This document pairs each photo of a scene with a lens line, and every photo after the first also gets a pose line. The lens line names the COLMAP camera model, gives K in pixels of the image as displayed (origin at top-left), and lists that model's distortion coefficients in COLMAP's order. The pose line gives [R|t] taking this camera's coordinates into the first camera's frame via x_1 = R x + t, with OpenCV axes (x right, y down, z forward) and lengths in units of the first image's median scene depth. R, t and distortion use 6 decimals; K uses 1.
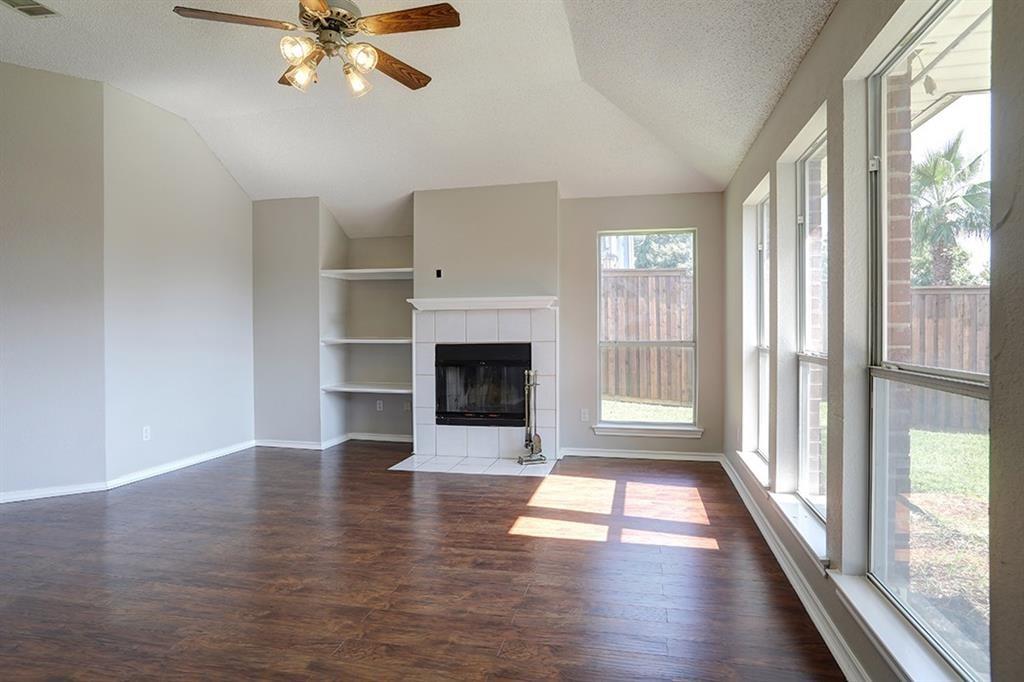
lens RADIAL K [[584.4, 0, 513.3], [0, 584.4, 335.3], [0, 0, 1]] dist [-0.075218, 0.052242]
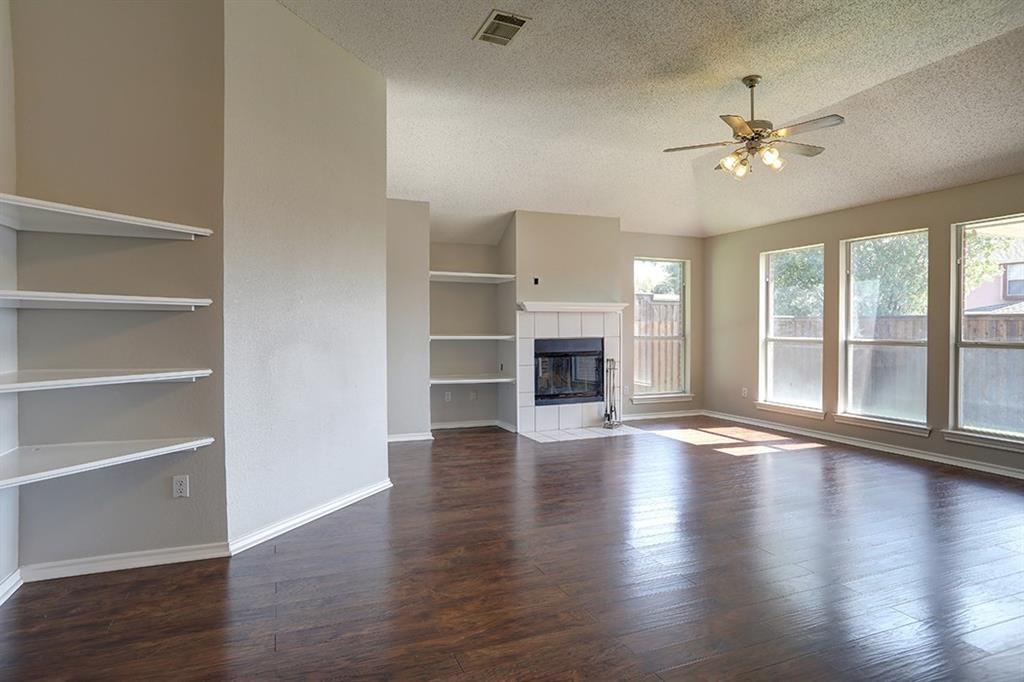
lens RADIAL K [[584.4, 0, 513.3], [0, 584.4, 335.3], [0, 0, 1]] dist [-0.075218, 0.052242]
pose [[0.819558, -0.002876, 0.572990, -0.858320], [0.001966, 0.999996, 0.002207, 0.003827], [-0.572993, -0.000682, 0.819560, 0.033566]]
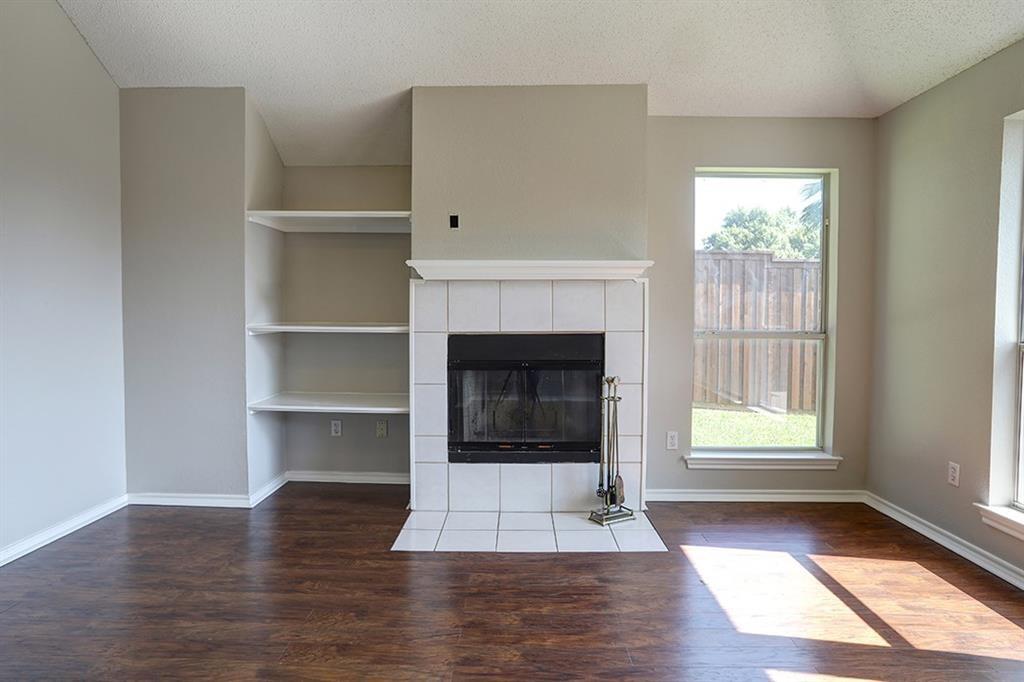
lens RADIAL K [[610.8, 0, 508.6], [0, 610.8, 331.1], [0, 0, 1]] dist [-0.037043, 0.002181]
pose [[0.980447, 0.003296, 0.196758, -0.197946], [-0.007403, 0.999770, 0.020140, -0.002114], [-0.196646, -0.021202, 0.980245, 0.343973]]
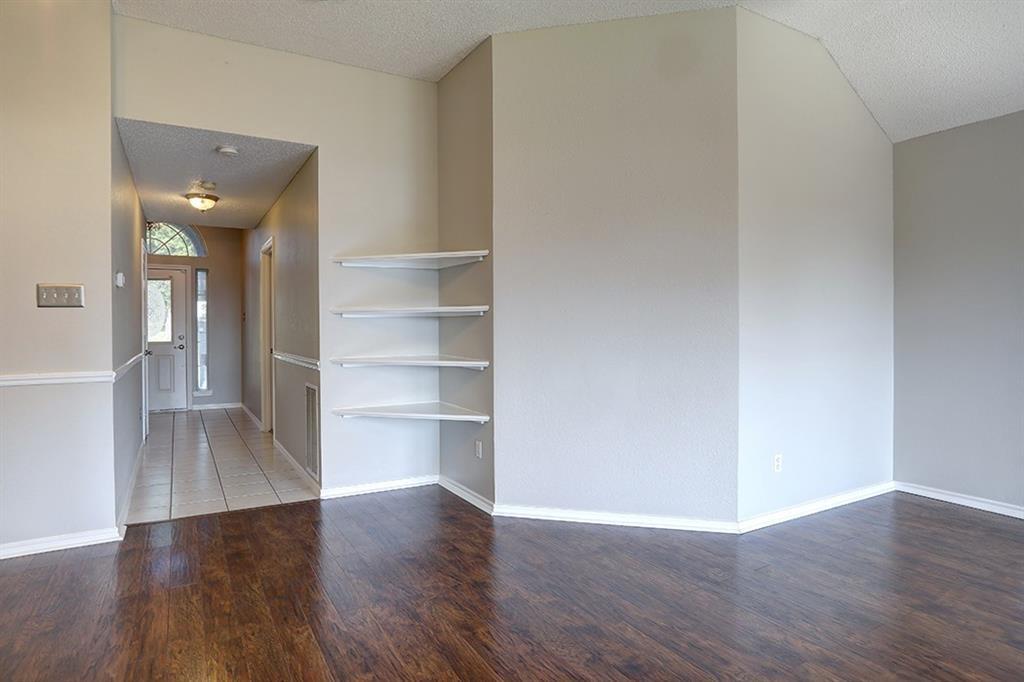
lens RADIAL K [[584.4, 0, 513.3], [0, 584.4, 335.3], [0, 0, 1]] dist [-0.075218, 0.052242]
pose [[0.673893, 0.012717, -0.738719, -0.268931], [-0.008172, 0.999919, 0.009759, -0.001338], [0.738784, -0.000539, 0.673943, 0.190946]]
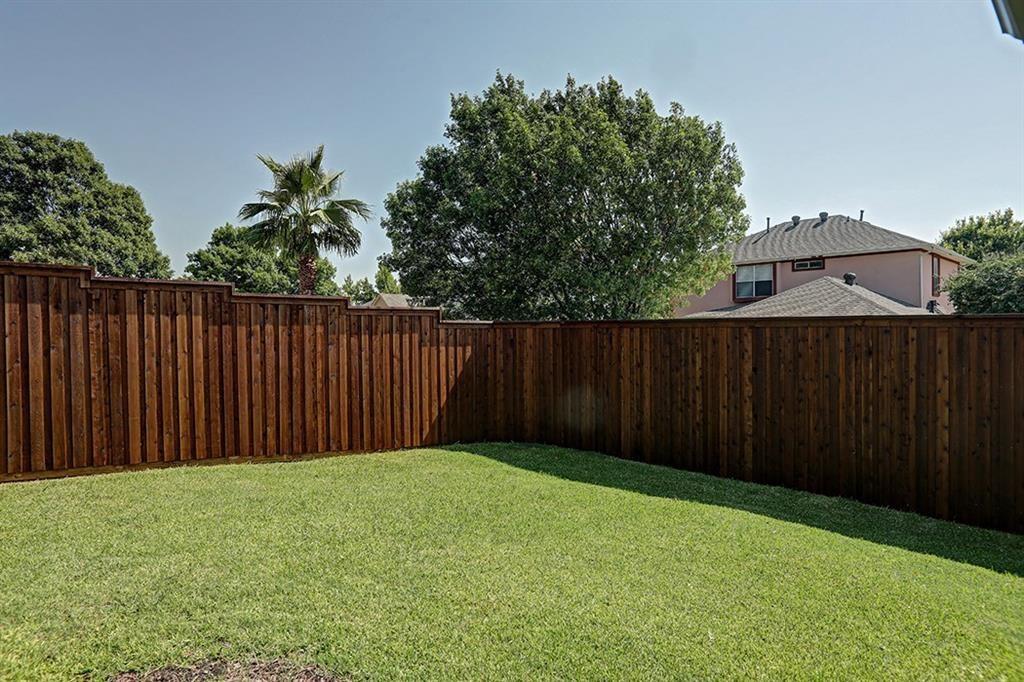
lens RADIAL K [[584.4, 0, 513.3], [0, 584.4, 335.3], [0, 0, 1]] dist [-0.075218, 0.052242]
pose [[0.567145, -0.008522, 0.823574, 0.389815], [0.016005, 0.999872, -0.000675, -0.033910], [-0.823462, 0.013564, 0.567209, 0.406907]]
